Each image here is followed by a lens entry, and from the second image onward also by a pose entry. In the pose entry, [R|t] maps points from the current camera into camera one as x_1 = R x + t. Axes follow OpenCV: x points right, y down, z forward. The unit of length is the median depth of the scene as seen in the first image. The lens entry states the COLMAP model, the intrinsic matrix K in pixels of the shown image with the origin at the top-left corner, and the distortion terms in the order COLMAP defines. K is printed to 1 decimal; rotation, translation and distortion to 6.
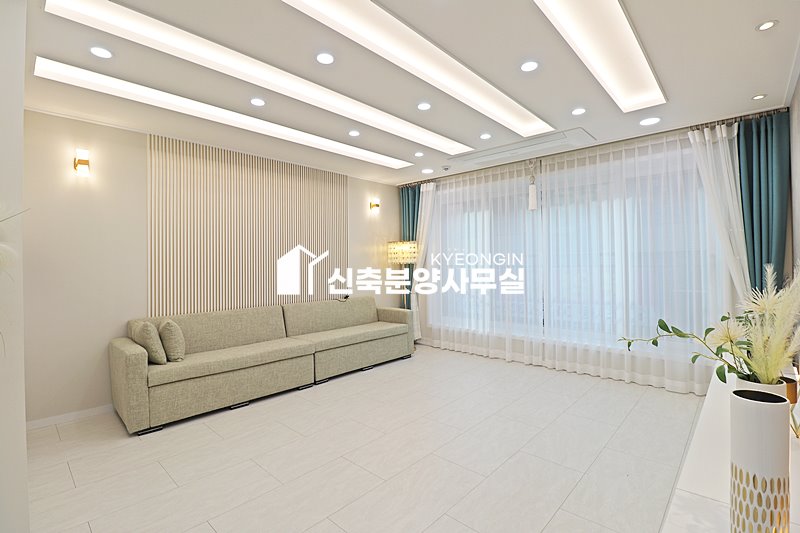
lens RADIAL K [[369.3, 0, 396.6], [0, 369.3, 259.6], [0, 0, 1]] dist [0.002322, -0.016210]
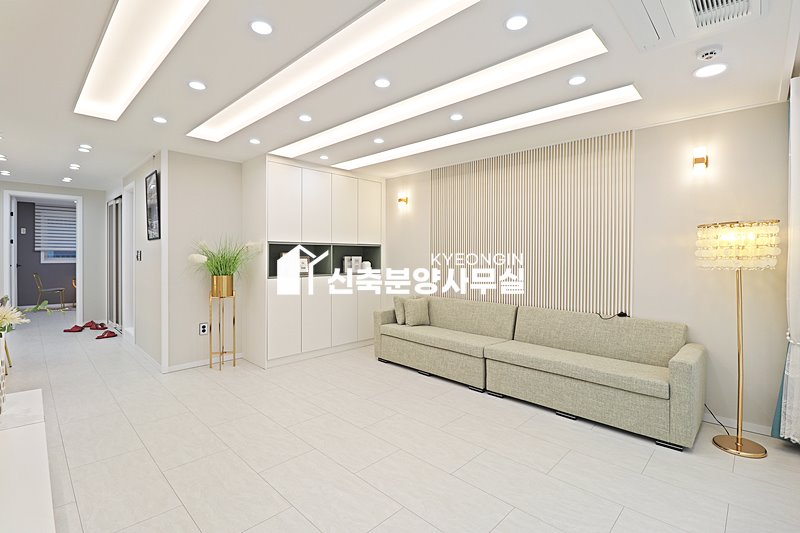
lens RADIAL K [[369.3, 0, 396.6], [0, 369.3, 259.6], [0, 0, 1]] dist [0.002322, -0.016210]
pose [[-0.011516, 0.019197, -0.999749, 0.591905], [-0.003758, 0.999808, 0.019242, -0.010179], [0.999927, 0.003979, -0.011442, 0.662995]]
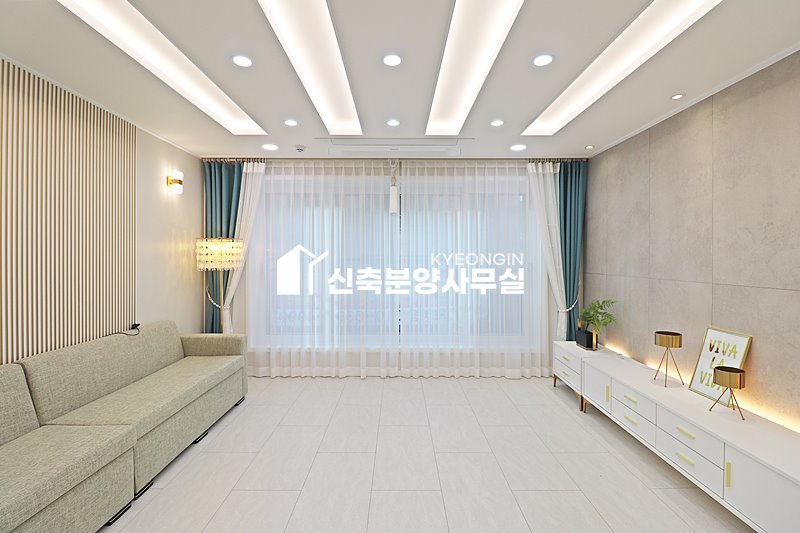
lens RADIAL K [[369.3, 0, 396.6], [0, 369.3, 259.6], [0, 0, 1]] dist [0.002322, -0.016210]
pose [[0.732854, 0.006827, 0.680352, -0.257334], [-0.016148, 0.999843, 0.007361, -0.021990], [-0.680195, -0.016381, 0.732849, 0.292153]]
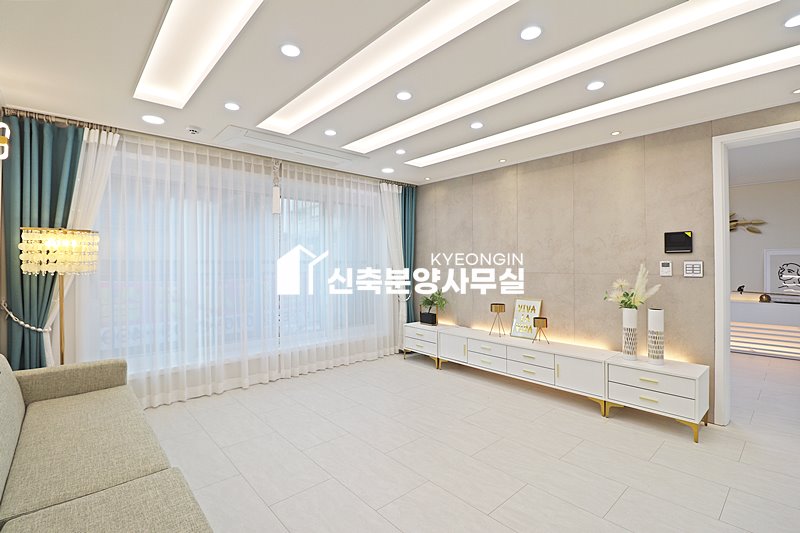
lens RADIAL K [[369.3, 0, 396.6], [0, 369.3, 259.6], [0, 0, 1]] dist [0.002322, -0.016210]
pose [[0.092323, 0.020190, 0.995524, -0.512612], [-0.008138, 0.999776, -0.019521, -0.002738], [-0.995696, -0.006299, 0.092466, 0.590855]]
